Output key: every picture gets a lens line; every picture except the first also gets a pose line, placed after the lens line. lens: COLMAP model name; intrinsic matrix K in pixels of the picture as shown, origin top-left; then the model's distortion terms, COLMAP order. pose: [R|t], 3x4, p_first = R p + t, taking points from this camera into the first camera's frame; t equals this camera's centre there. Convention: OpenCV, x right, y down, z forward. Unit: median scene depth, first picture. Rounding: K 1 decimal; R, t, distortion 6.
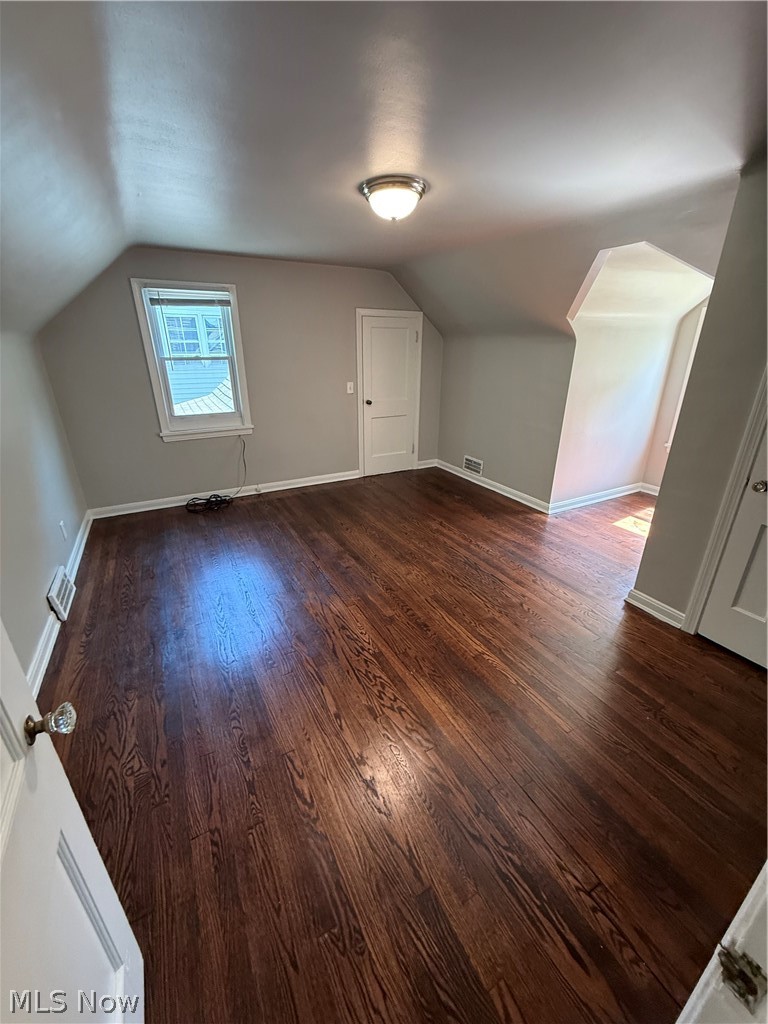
lens RADIAL K [[409.0, 0, 384.3], [0, 409.0, 513.1], [0, 0, 1]] dist [-0.002796, -0.000086]
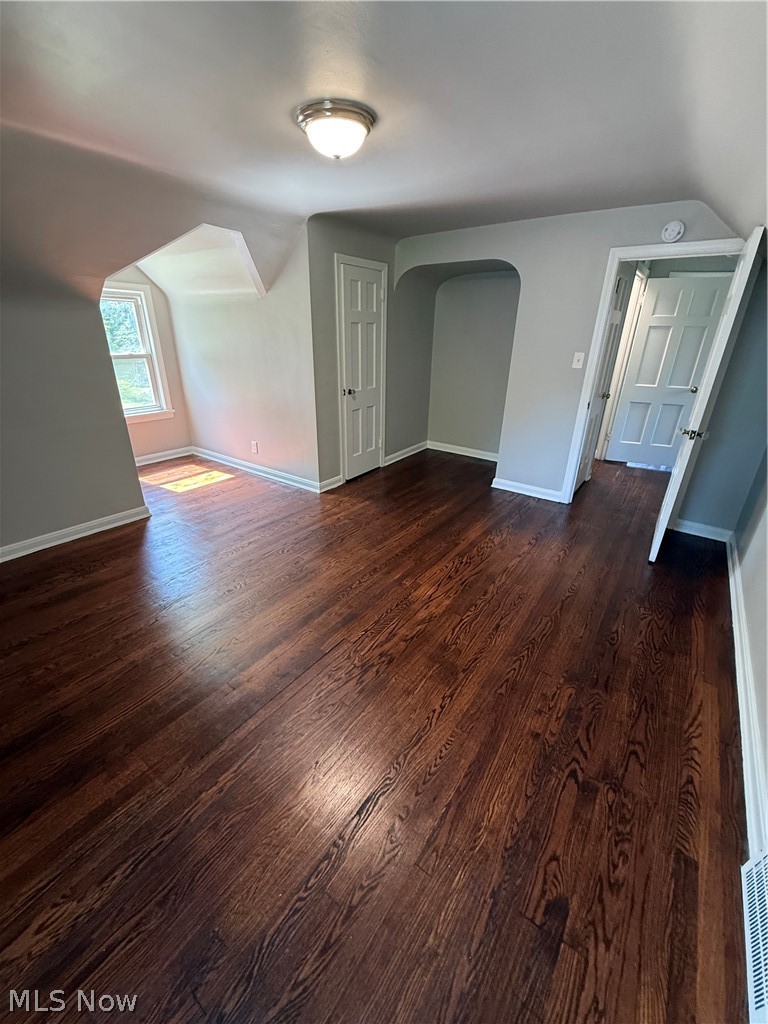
lens RADIAL K [[409.0, 0, 382.5], [0, 409.0, 512.2], [0, 0, 1]] dist [-0.002796, -0.000086]
pose [[-0.429653, -0.369666, 0.823860, -0.865294], [0.327388, 0.786518, 0.523648, -0.496083], [-0.841555, 0.494708, -0.216906, 1.298895]]
